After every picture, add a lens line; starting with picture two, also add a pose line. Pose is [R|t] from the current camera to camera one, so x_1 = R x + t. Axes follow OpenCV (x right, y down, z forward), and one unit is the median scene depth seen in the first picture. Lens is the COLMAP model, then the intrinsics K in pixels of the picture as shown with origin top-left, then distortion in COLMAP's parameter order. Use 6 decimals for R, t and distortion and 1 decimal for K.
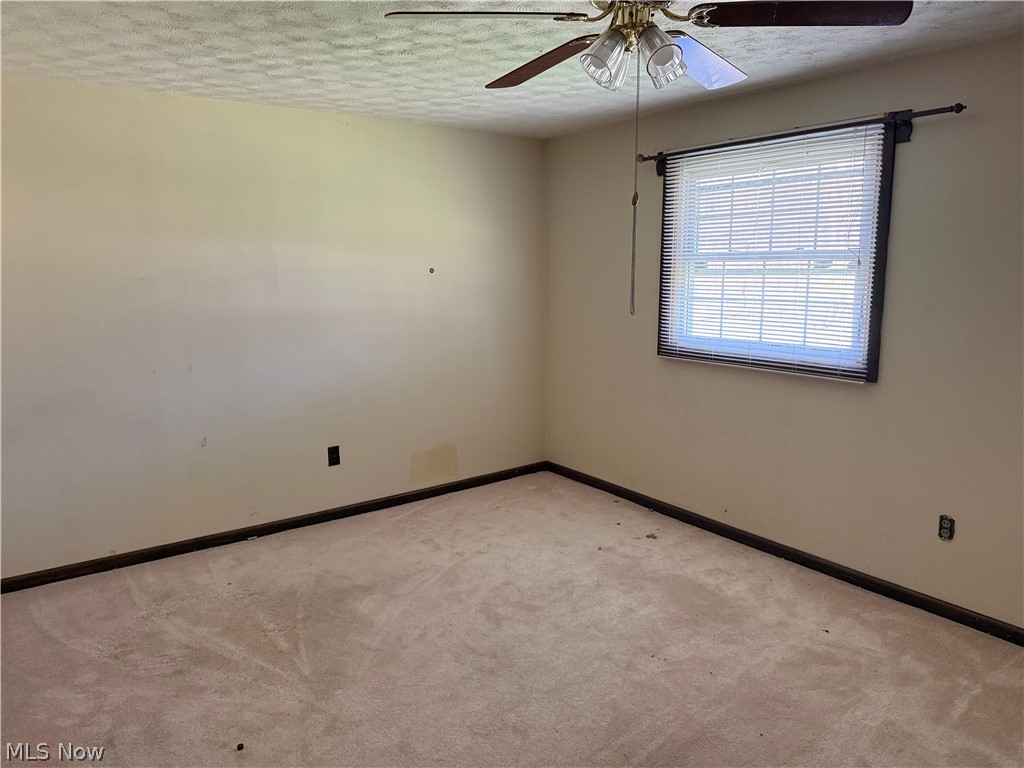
lens RADIAL K [[713.0, 0, 505.2], [0, 713.0, 385.2], [0, 0, 1]] dist [0.074397, -0.096898]
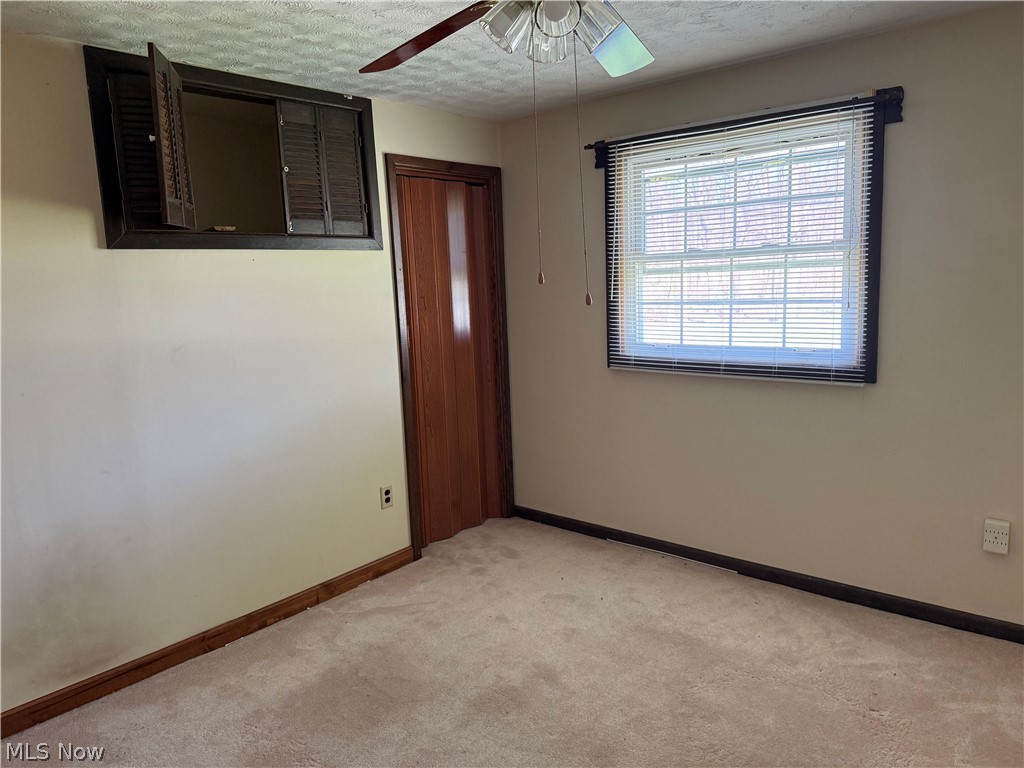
lens RADIAL K [[723.9, 0, 512.5], [0, 723.9, 358.5], [0, 0, 1]] dist [0.073339, -0.100510]
pose [[0.969300, -0.069770, 0.235776, -0.125486], [0.081490, 0.995858, -0.040322, -0.028550], [-0.231987, 0.058298, 0.970970, 0.170393]]
